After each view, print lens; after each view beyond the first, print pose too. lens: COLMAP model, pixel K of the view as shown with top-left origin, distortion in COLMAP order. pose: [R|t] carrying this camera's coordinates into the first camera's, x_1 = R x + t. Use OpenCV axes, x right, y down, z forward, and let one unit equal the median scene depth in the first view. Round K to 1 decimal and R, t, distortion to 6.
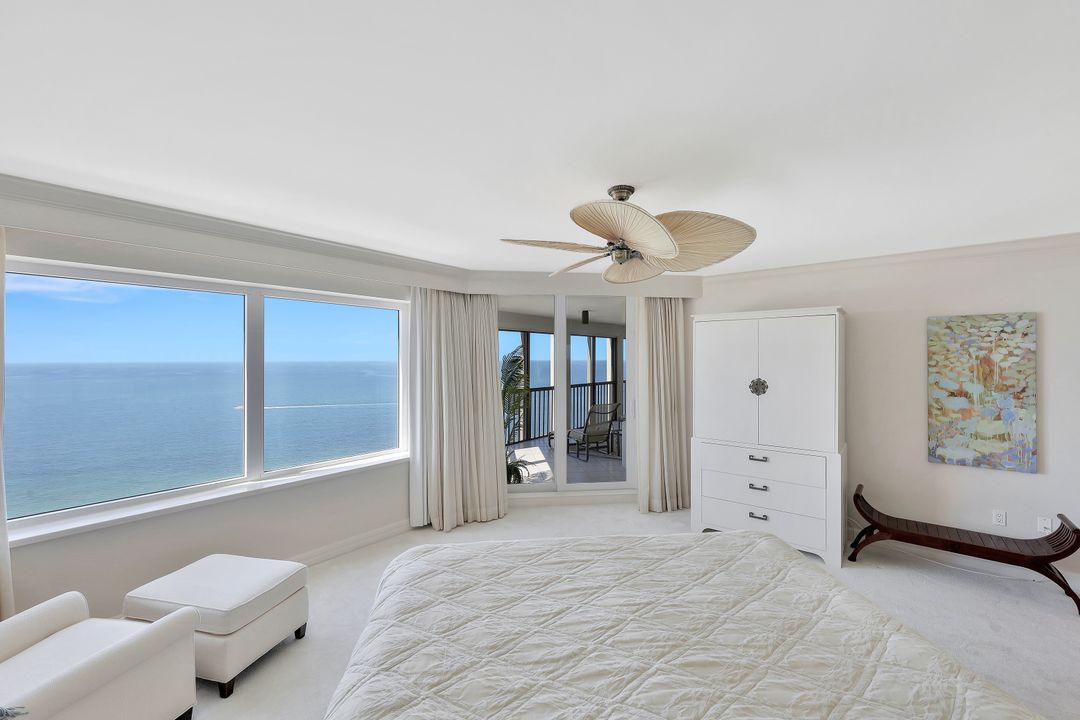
lens RADIAL K [[429.4, 0, 540.0], [0, 429.4, 360.0], [0, 0, 1]] dist [0.000271, -0.000007]
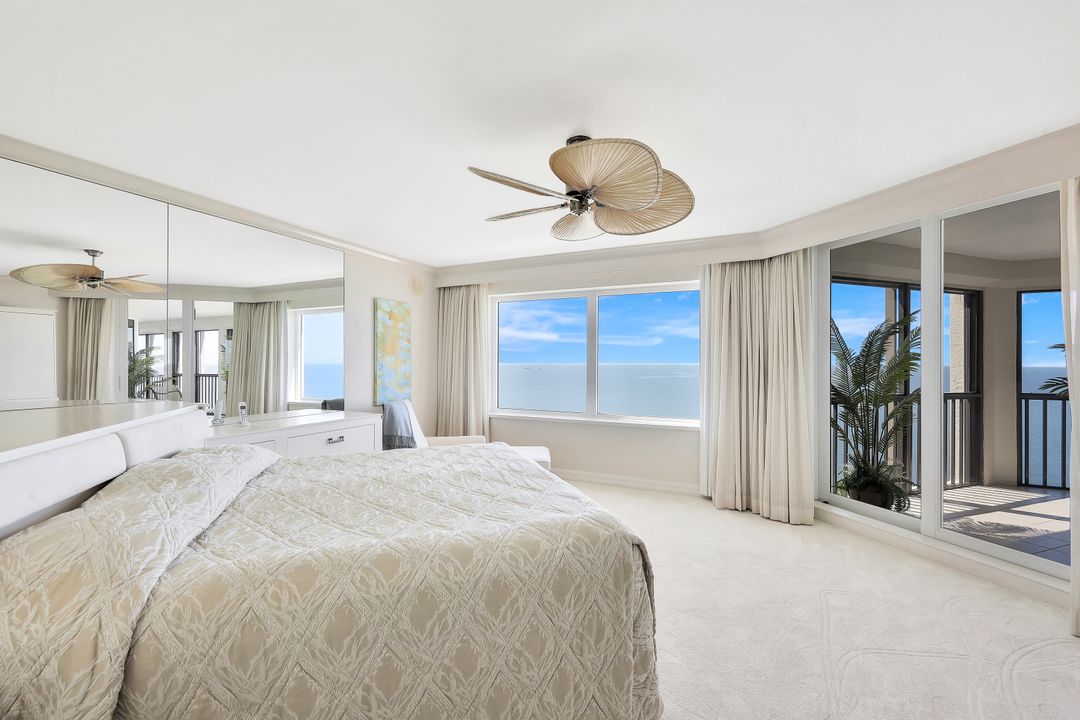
lens RADIAL K [[426.5, 0, 540.0], [0, 426.5, 360.0], [0, 0, 1]] dist [0.000943, 0.000072]
pose [[0.242021, -0.002488, -0.970268, 0.609921], [-0.002339, 0.999992, -0.003148, 0.062620], [0.970268, 0.003031, 0.242014, 0.355057]]
